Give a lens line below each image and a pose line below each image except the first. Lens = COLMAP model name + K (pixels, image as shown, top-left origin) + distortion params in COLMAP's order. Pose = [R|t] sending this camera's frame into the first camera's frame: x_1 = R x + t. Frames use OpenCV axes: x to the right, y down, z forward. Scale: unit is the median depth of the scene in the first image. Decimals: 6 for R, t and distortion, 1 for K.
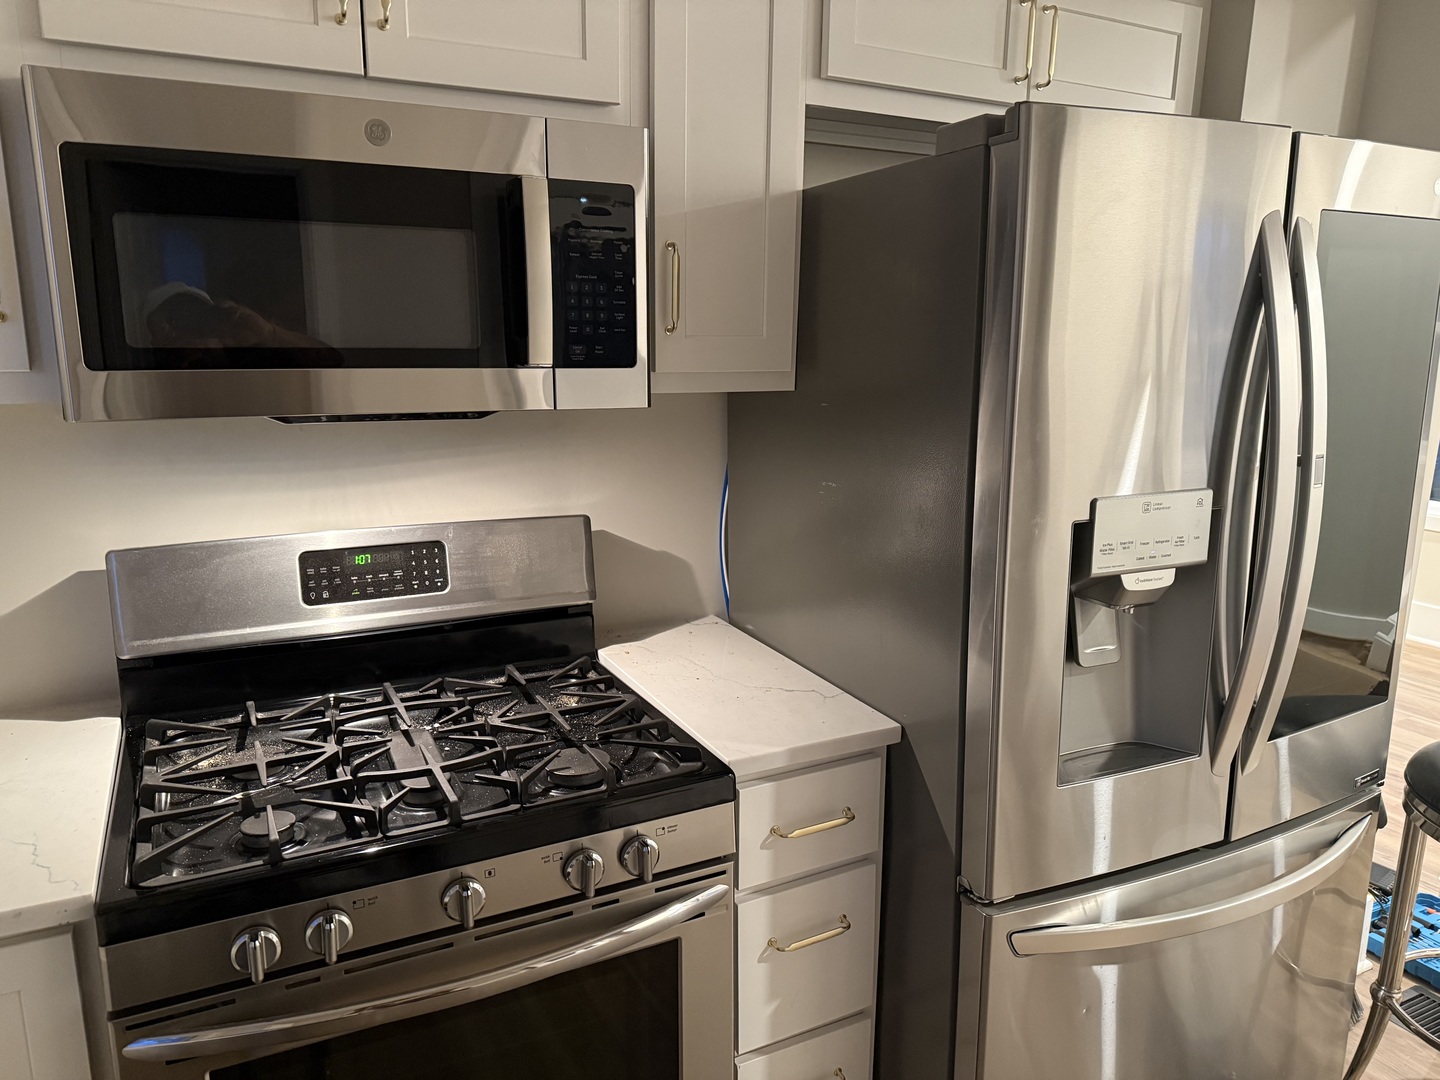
lens RADIAL K [[1042.4, 0, 731.2], [0, 1042.4, 538.5], [0, 0, 1]] dist [0.066243, -0.099250]
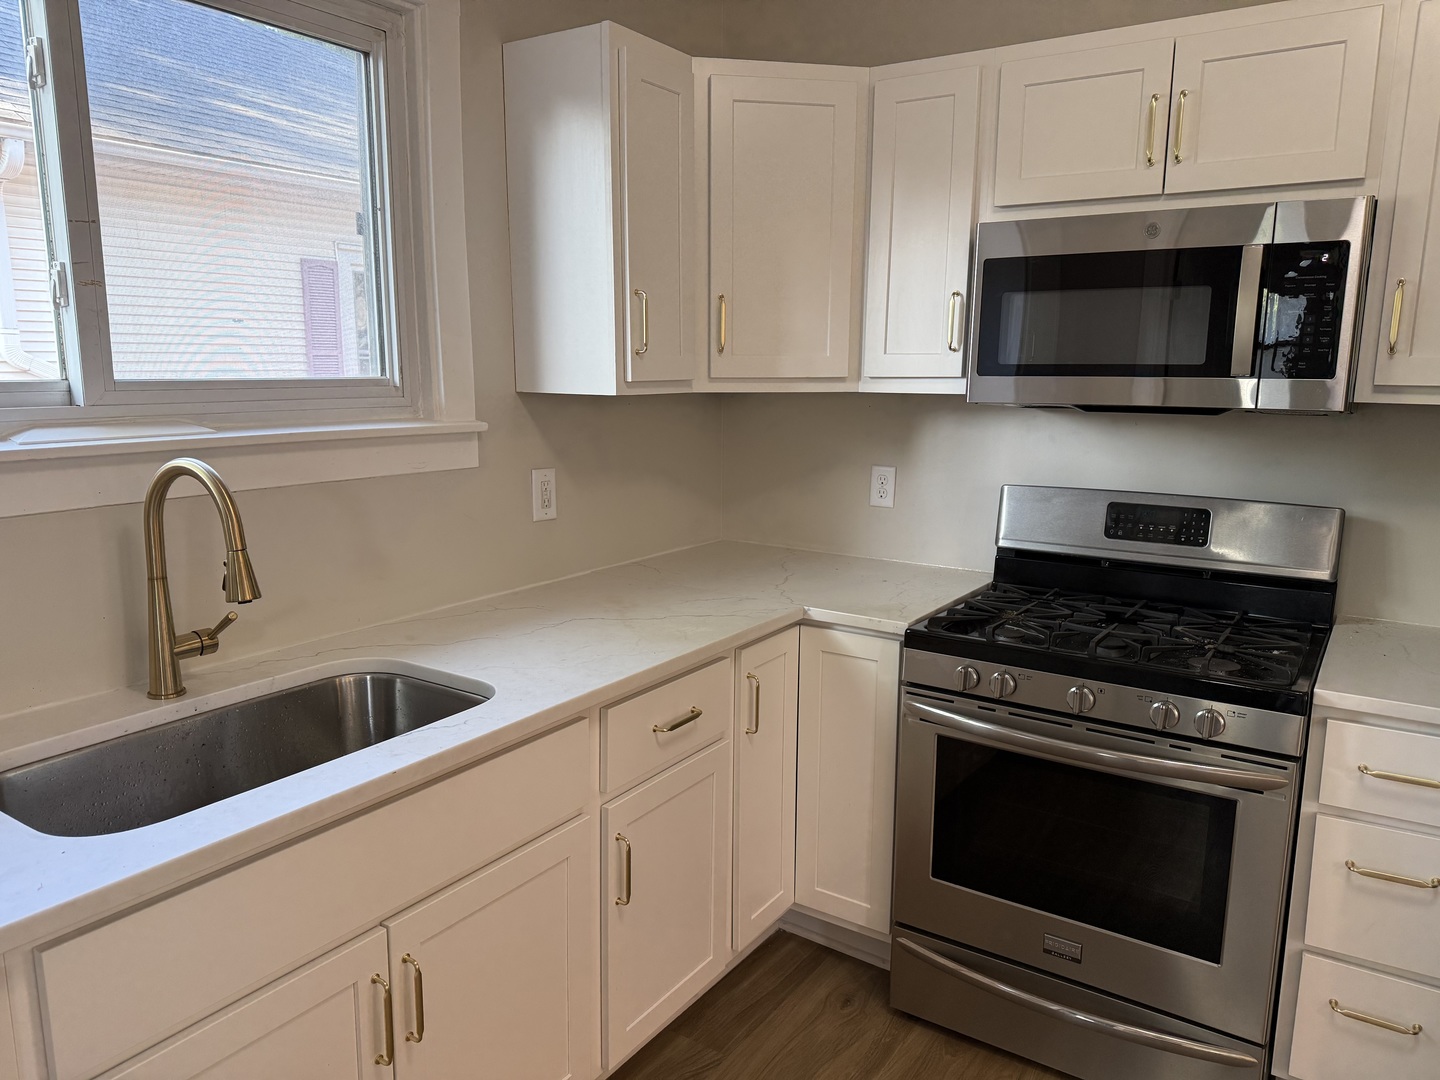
lens RADIAL K [[1042.4, 0, 731.2], [0, 1042.4, 538.5], [0, 0, 1]] dist [0.066243, -0.099250]
pose [[0.474702, 0.125090, -0.871212, 0.736391], [-0.199211, 0.979431, 0.032083, 0.138137], [0.857306, 0.158325, 0.489857, -0.240630]]
